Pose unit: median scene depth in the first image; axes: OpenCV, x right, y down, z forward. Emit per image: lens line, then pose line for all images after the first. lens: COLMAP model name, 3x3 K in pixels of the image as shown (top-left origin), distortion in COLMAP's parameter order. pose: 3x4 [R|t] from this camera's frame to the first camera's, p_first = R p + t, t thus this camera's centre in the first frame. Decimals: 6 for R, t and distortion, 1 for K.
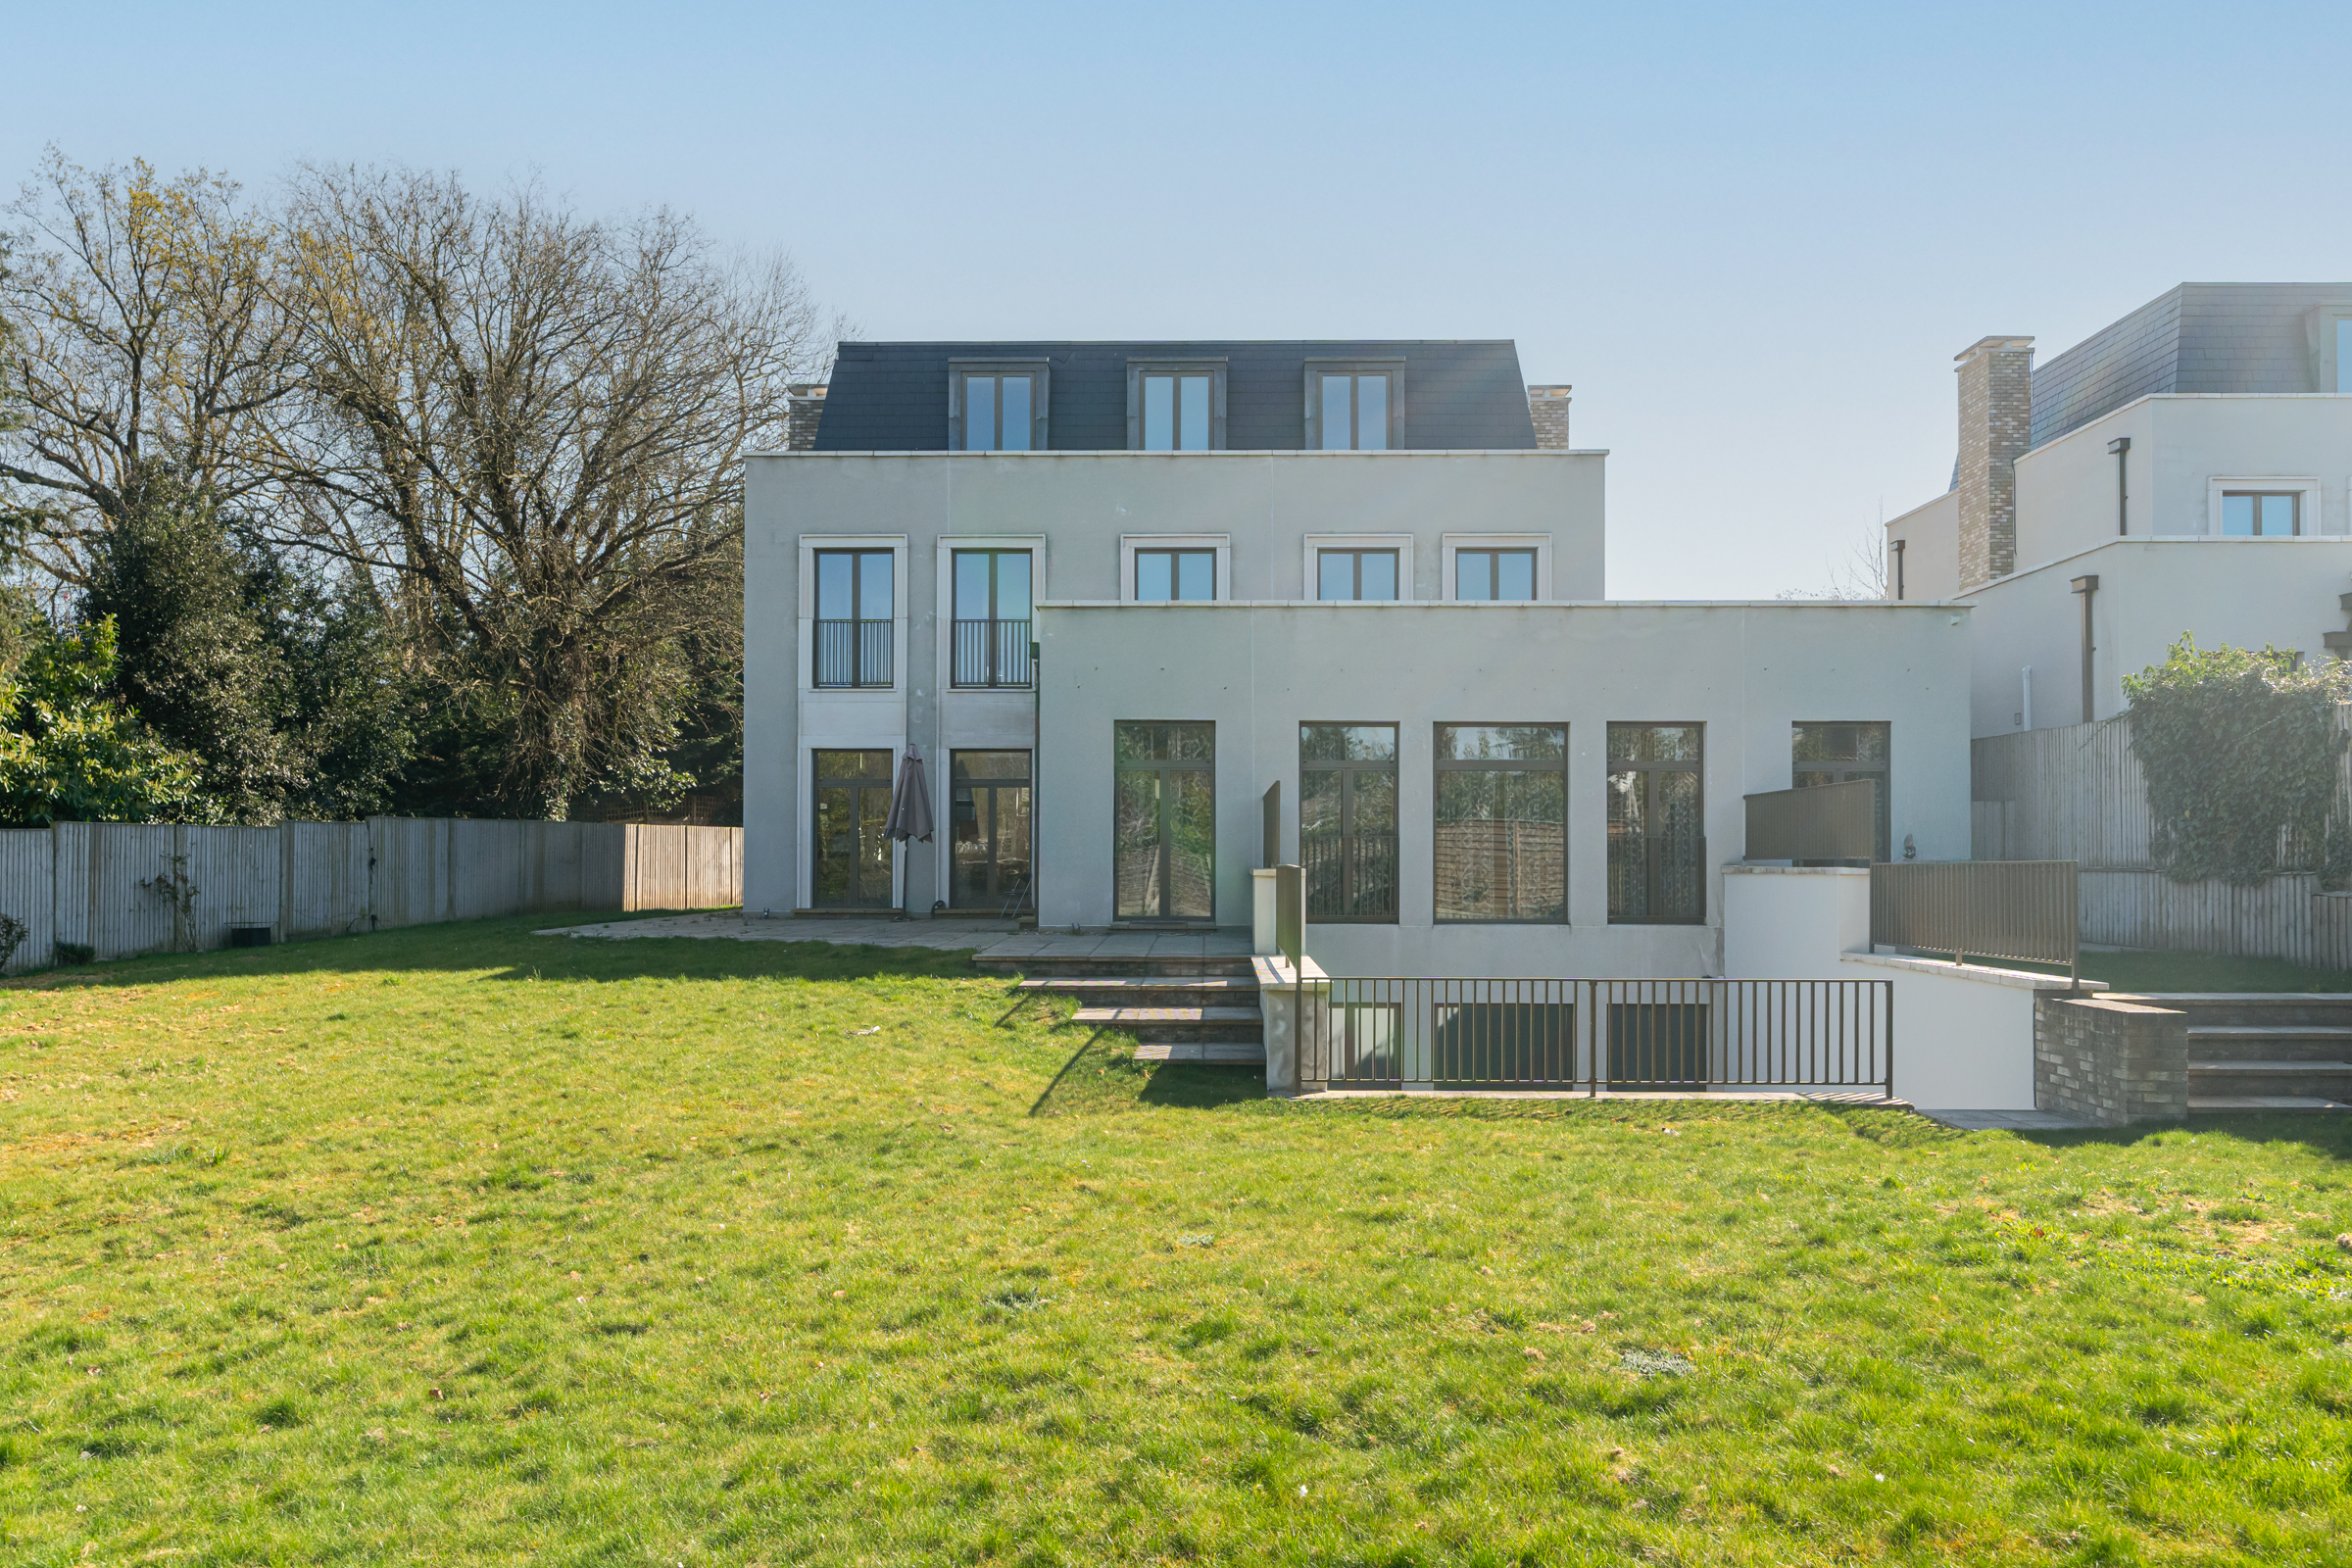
lens RADIAL K [[1715.8, 0, 1172.6], [0, 1715.8, 841.2], [0, 0, 1]] dist [-0.008077, 0.000483]
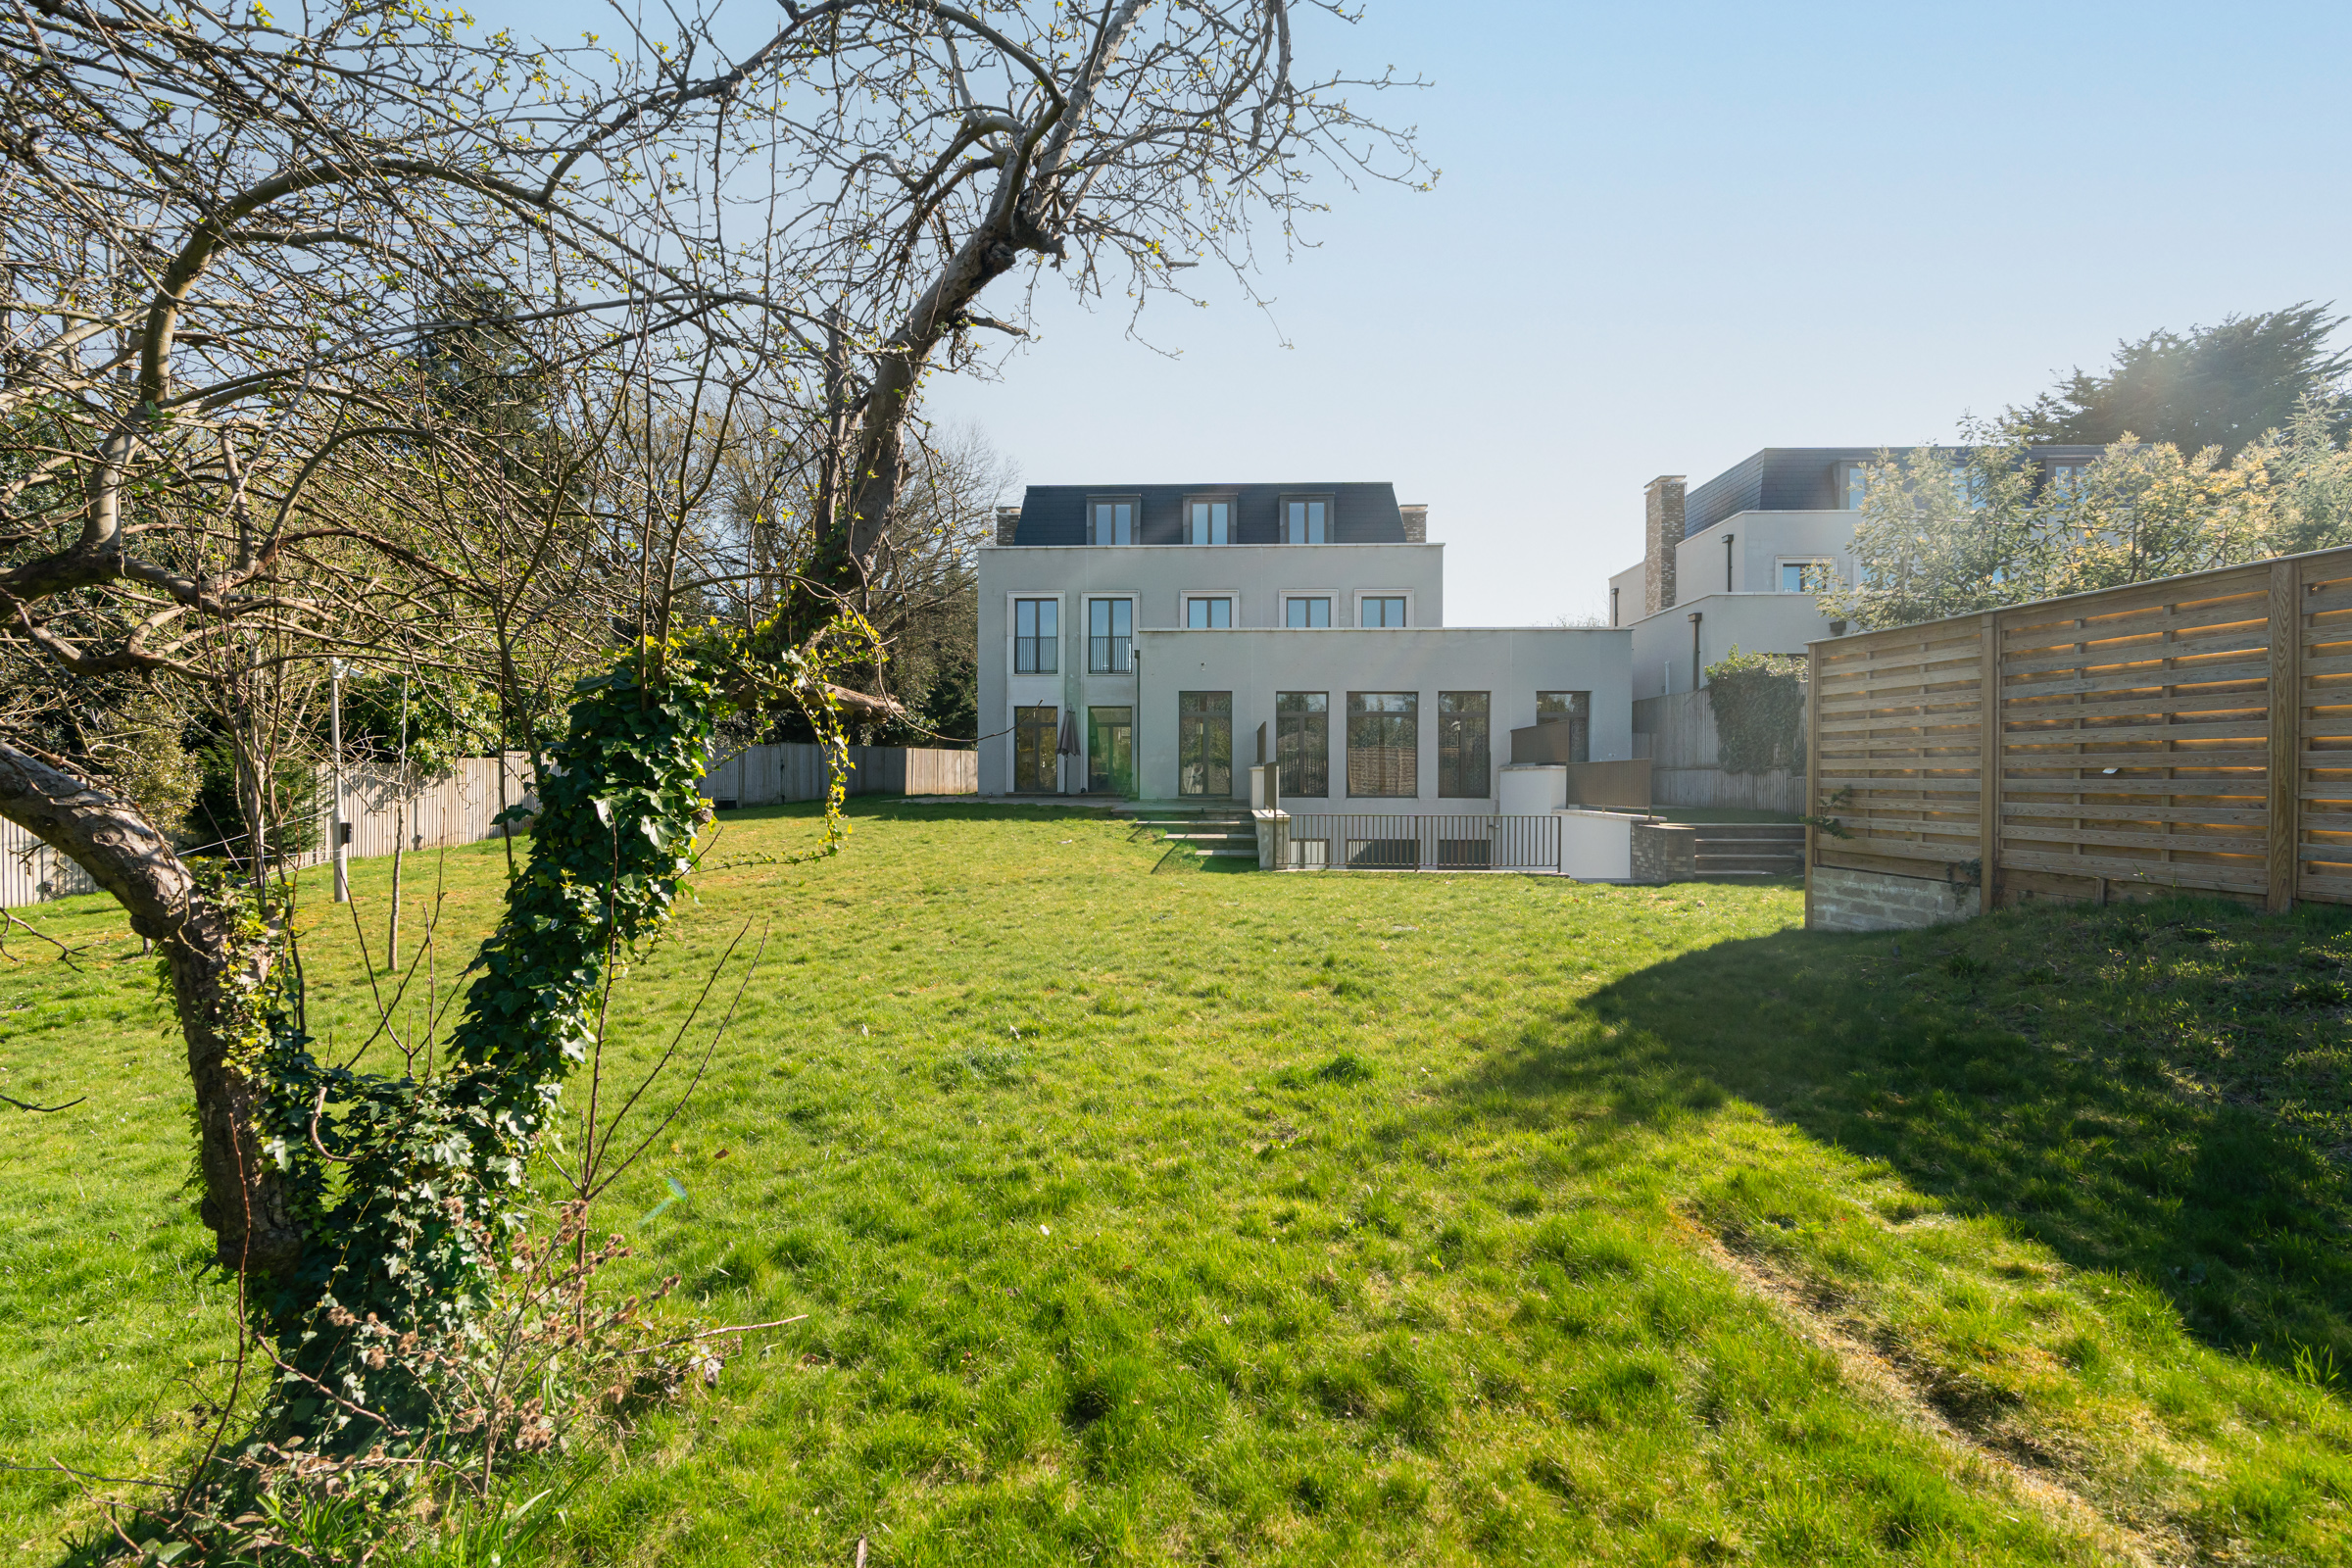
lens RADIAL K [[1064.7, 0, 1176.0], [0, 1064.7, 784.0], [0, 0, 1]] dist [-0.003057, -0.000162]
pose [[0.999783, 0.000468, -0.020813, -0.010431], [-0.000102, 0.999845, 0.017601, 0.010204], [0.020818, -0.017595, 0.999628, -0.155003]]
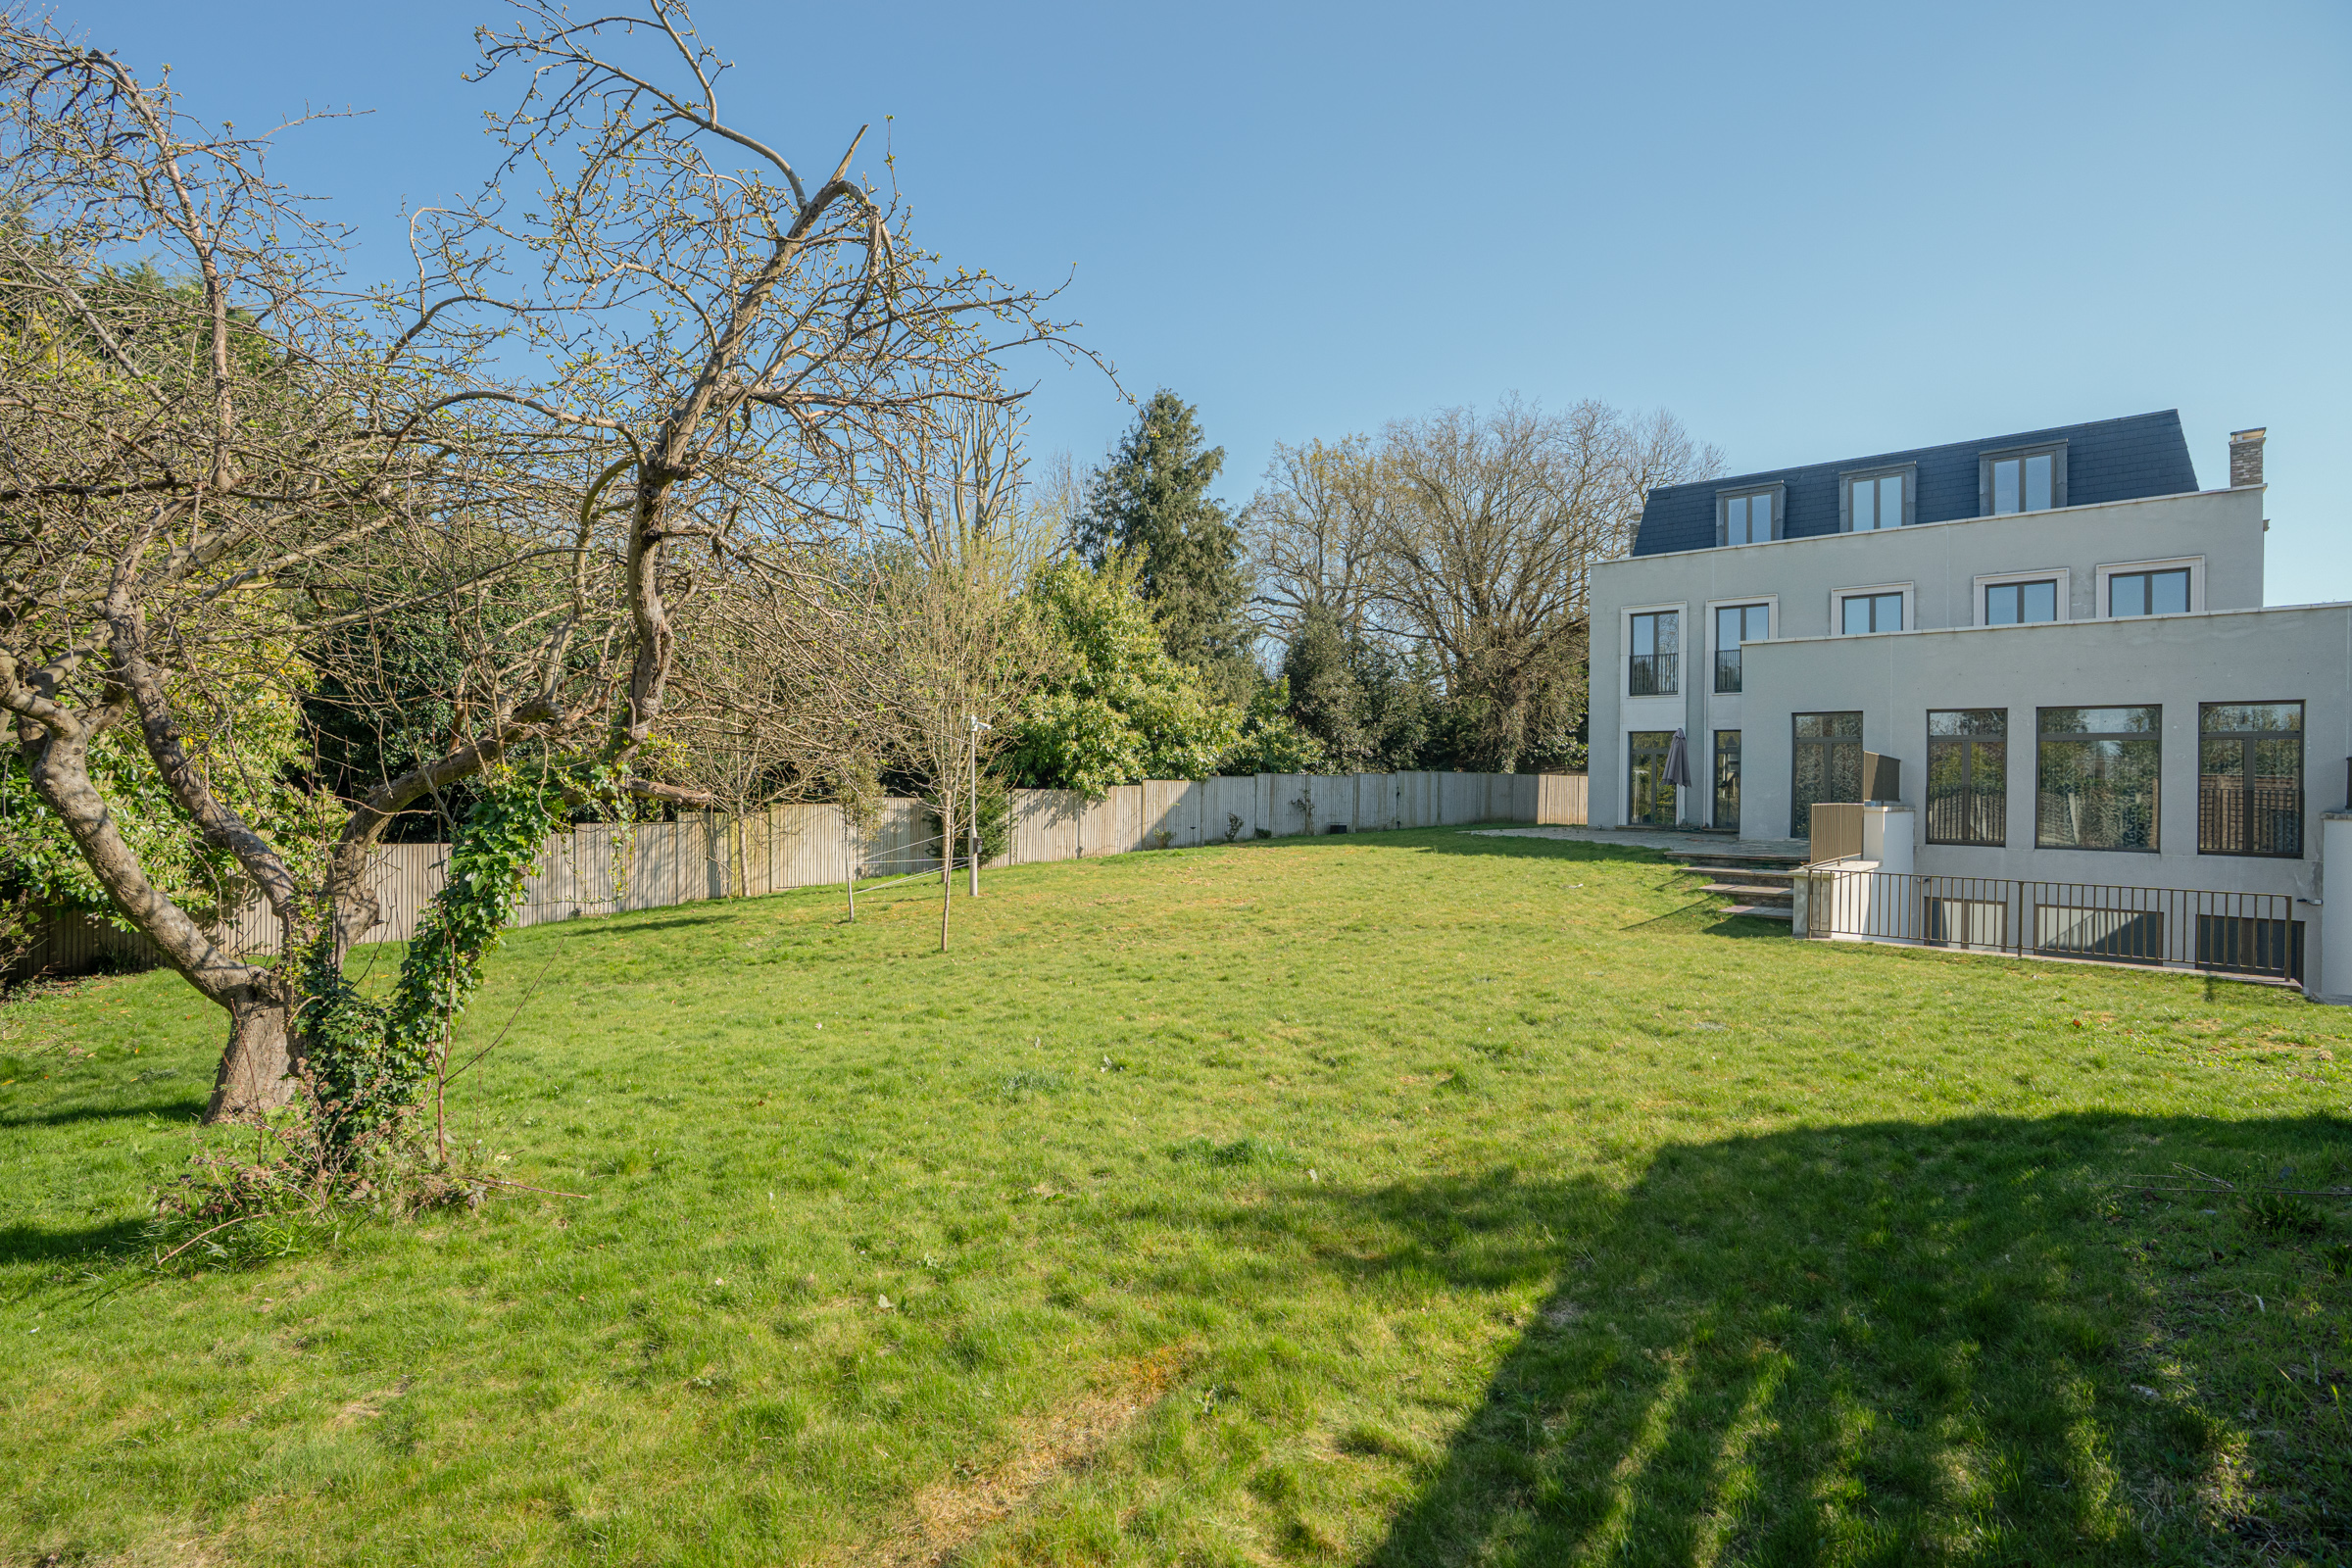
lens RADIAL K [[1088.4, 0, 1176.0], [0, 1088.4, 784.0], [0, 0, 1]] dist [-0.033566, 0.000244]
pose [[0.762841, 0.009976, -0.646509, 0.144169], [-0.009876, 0.999944, 0.003777, -0.001461], [0.646510, 0.003504, 0.762897, -0.112645]]
